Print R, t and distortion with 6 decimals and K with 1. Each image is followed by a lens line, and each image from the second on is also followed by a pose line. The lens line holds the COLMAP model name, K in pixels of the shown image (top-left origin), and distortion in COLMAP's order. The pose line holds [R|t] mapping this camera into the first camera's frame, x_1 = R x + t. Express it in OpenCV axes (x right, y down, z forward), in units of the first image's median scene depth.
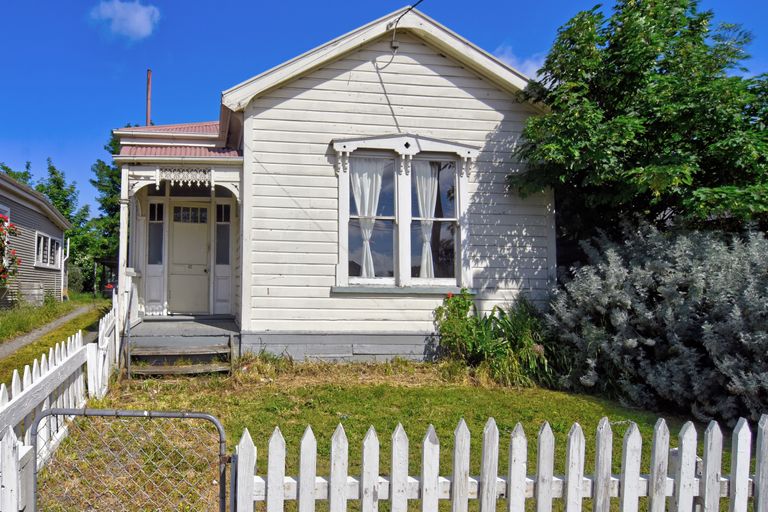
lens RADIAL K [[317.5, 0, 383.1], [0, 317.5, 272.2], [0, 0, 1]] dist [-0.024487, -0.000008]
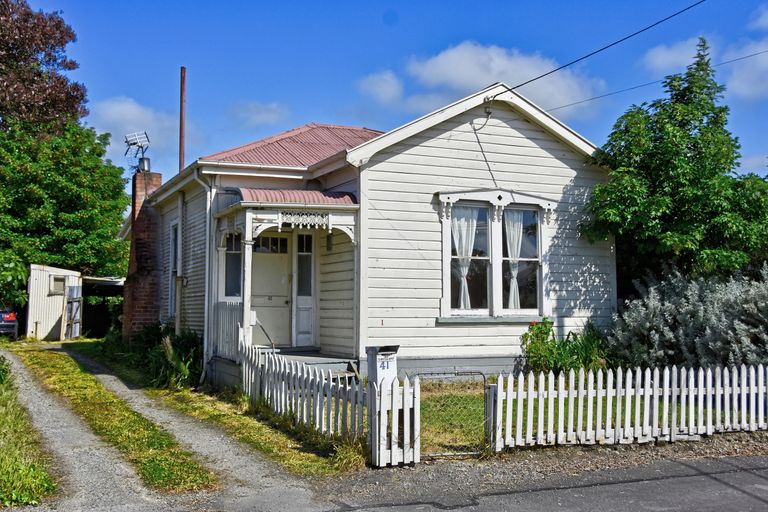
lens RADIAL K [[866.3, 0, 384.0], [0, 866.3, 256.0], [0, 0, 1]] dist [-0.069047, 0.005156]
pose [[0.983179, -0.003427, 0.182611, -0.936900], [0.003143, 0.999993, 0.001845, -0.188138], [-0.182616, -0.001240, 0.983184, -2.095121]]
